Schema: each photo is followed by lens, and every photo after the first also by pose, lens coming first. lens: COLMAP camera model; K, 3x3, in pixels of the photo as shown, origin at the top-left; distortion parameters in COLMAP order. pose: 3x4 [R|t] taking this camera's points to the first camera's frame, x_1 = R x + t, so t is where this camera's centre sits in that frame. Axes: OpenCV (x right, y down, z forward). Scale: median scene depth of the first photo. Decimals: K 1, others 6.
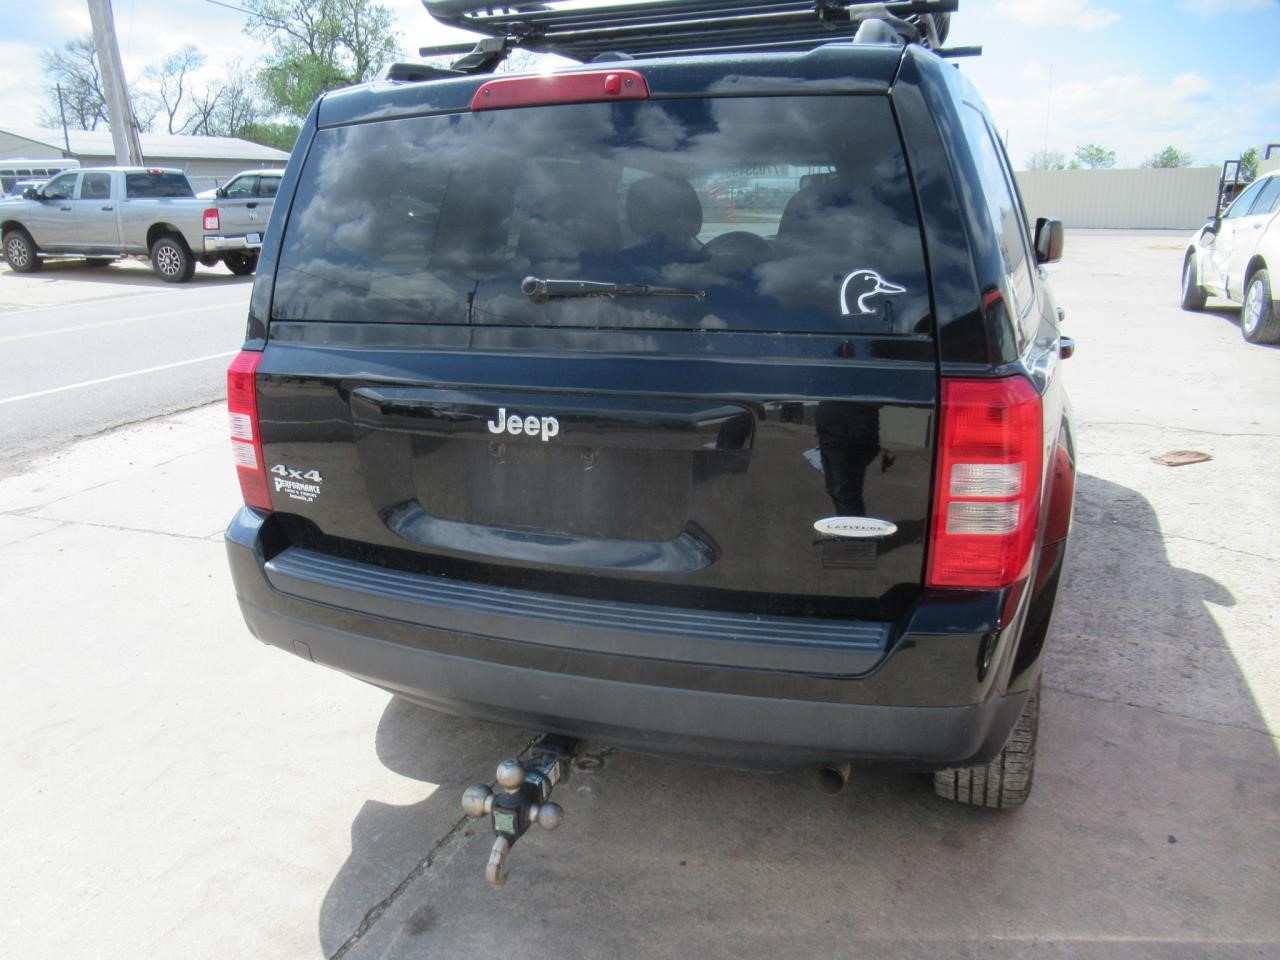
lens RADIAL K [[944.2, 0, 652.7], [0, 944.2, 518.2], [0, 0, 1]] dist [0.010094, 0.001382]
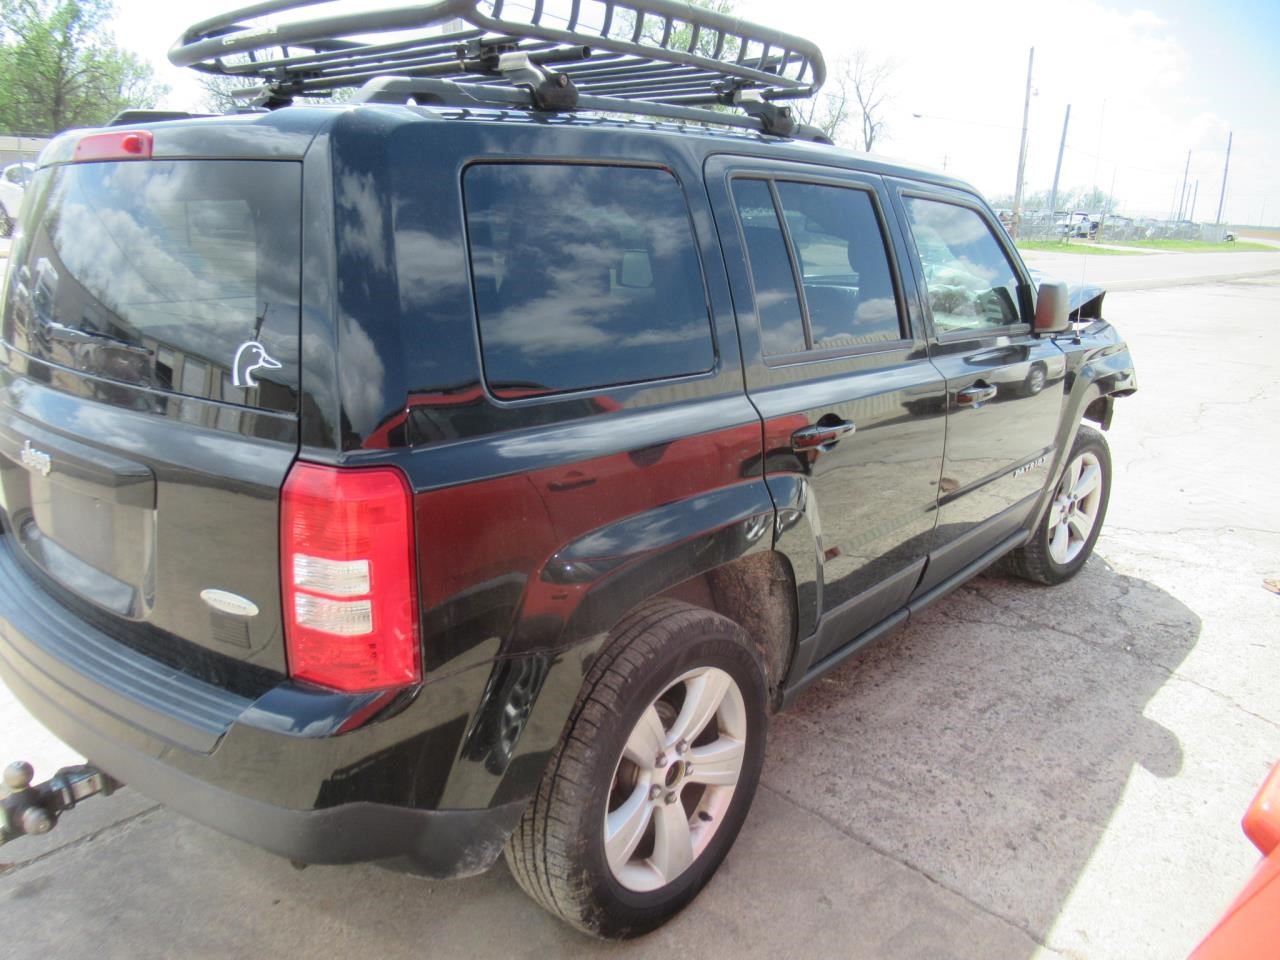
lens RADIAL K [[944.2, 0, 652.7], [0, 944.2, 518.2], [0, 0, 1]] dist [0.010094, 0.001382]
pose [[0.941907, 0.147332, -0.301835, 0.693974], [-0.151507, 0.988409, 0.009672, -0.115304], [0.299761, 0.036620, 0.953311, 0.150052]]
